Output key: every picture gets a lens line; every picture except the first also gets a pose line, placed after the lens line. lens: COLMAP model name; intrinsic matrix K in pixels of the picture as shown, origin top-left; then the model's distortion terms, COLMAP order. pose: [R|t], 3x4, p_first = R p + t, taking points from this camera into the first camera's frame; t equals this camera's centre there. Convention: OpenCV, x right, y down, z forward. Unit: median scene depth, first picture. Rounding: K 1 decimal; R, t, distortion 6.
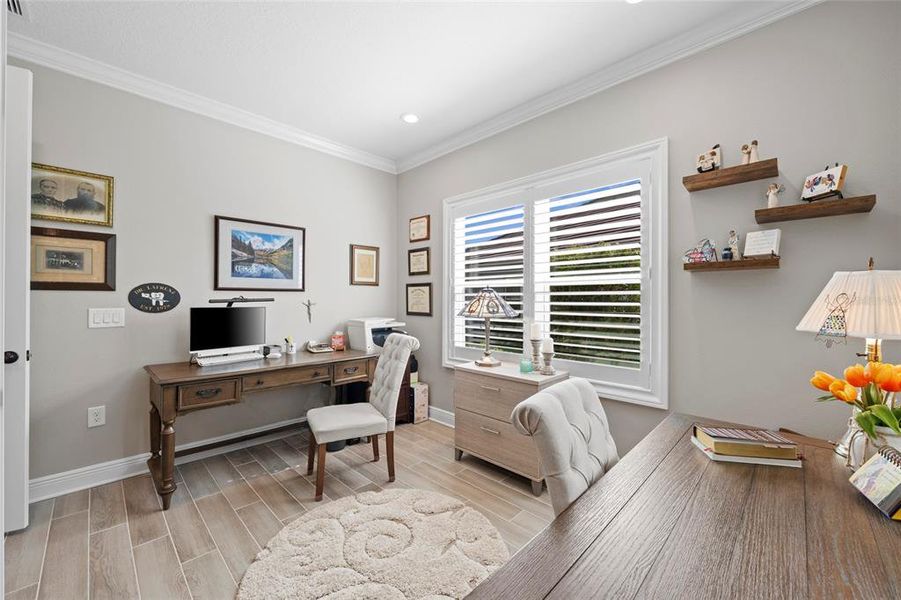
lens RADIAL K [[353.2, 0, 451.9], [0, 353.2, 298.9], [0, 0, 1]] dist [-0.003323, -0.000131]
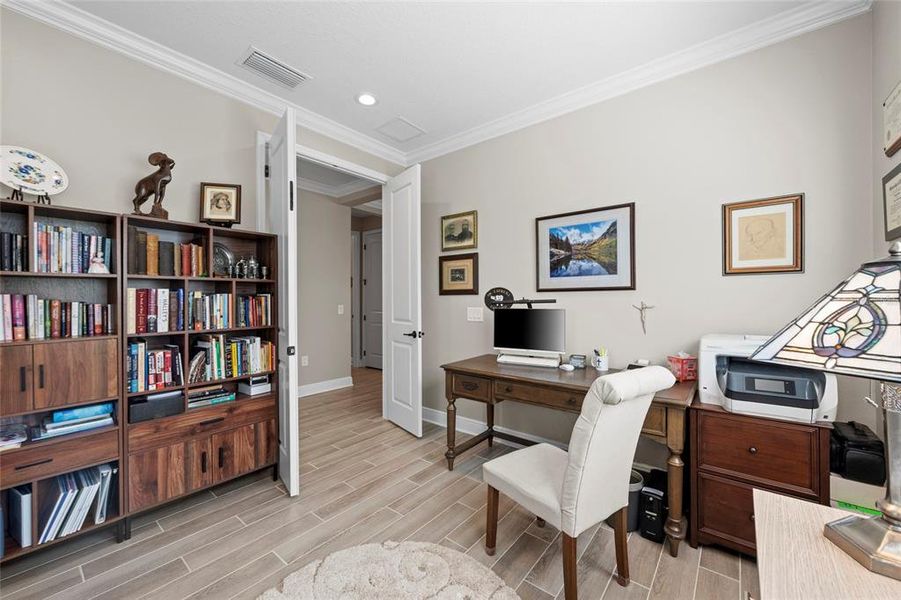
lens RADIAL K [[353.2, 0, 452.5], [0, 353.2, 300.0], [0, 0, 1]] dist [-0.003323, -0.000131]
pose [[0.103189, -0.003861, -0.994654, 0.286964], [0.003428, 0.999988, -0.003526, 0.001675], [0.994656, -0.003046, 0.103201, 0.590552]]
